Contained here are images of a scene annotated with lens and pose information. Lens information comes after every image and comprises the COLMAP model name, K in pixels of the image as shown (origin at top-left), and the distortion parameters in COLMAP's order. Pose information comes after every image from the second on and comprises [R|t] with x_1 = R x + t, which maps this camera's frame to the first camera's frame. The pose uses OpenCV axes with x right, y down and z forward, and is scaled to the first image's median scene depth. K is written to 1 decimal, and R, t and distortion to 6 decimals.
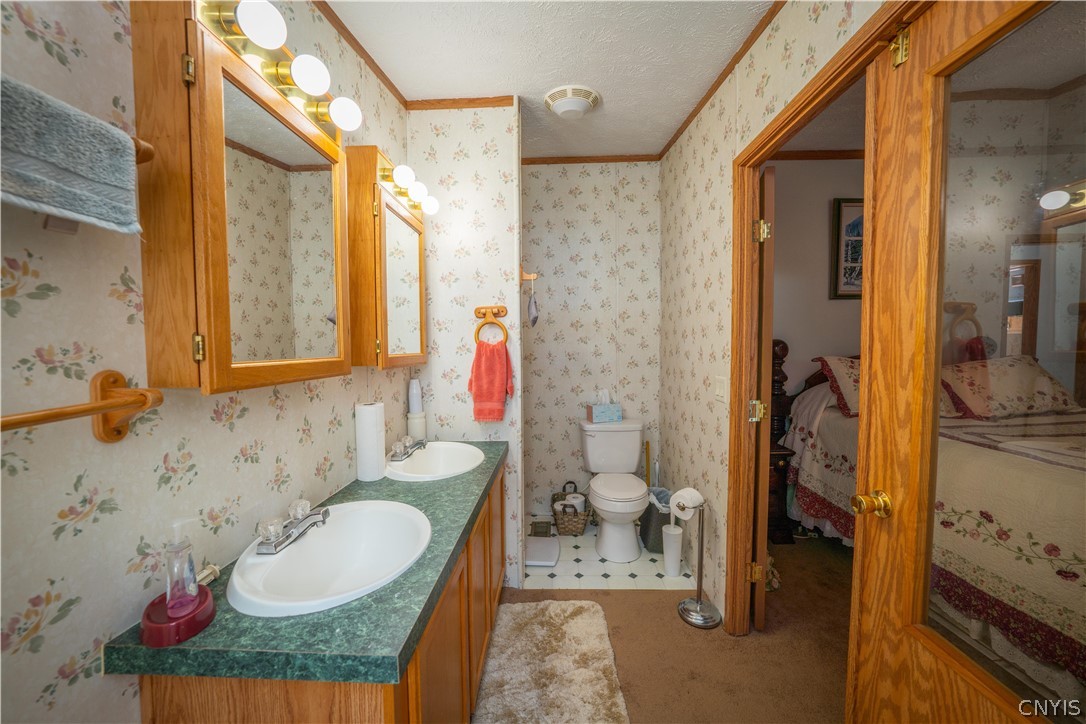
lens RADIAL K [[372.3, 0, 543.0], [0, 372.3, 362.0], [0, 0, 1]] dist [0.000138, 0.000016]
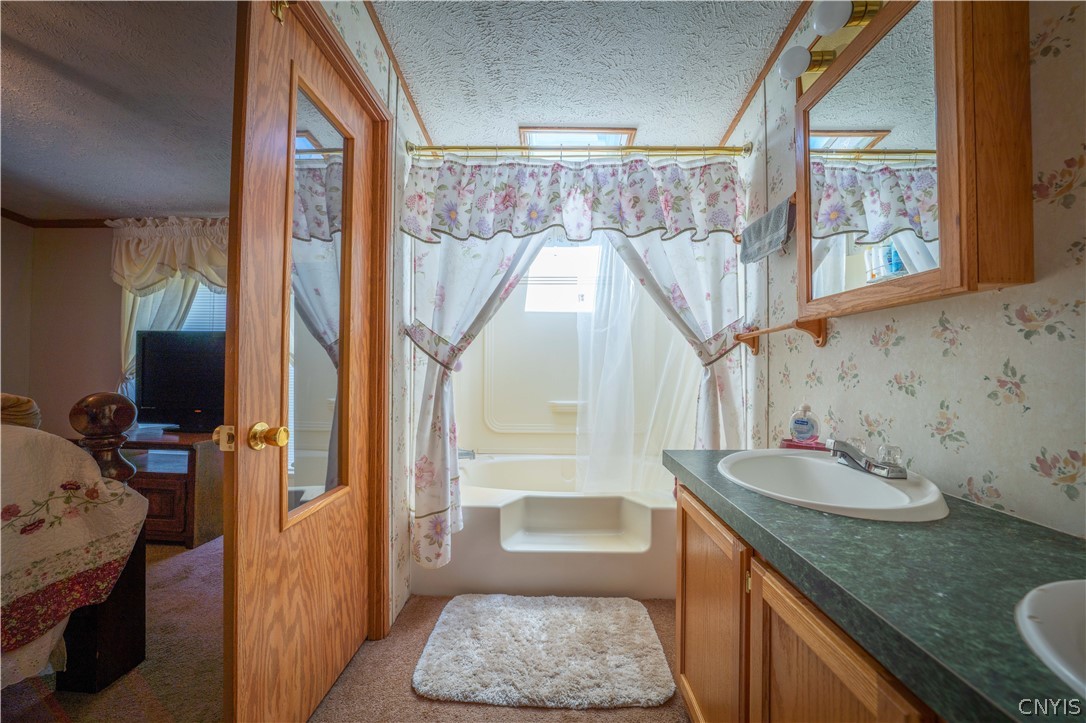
lens RADIAL K [[372.3, 0, 543.0], [0, 372.3, 361.5], [0, 0, 1]] dist [0.000138, 0.000016]
pose [[-0.999962, -0.001201, -0.008688, 0.186424], [-0.001503, 0.999391, 0.034867, 0.156703], [0.008641, 0.034879, -0.999354, 2.003826]]
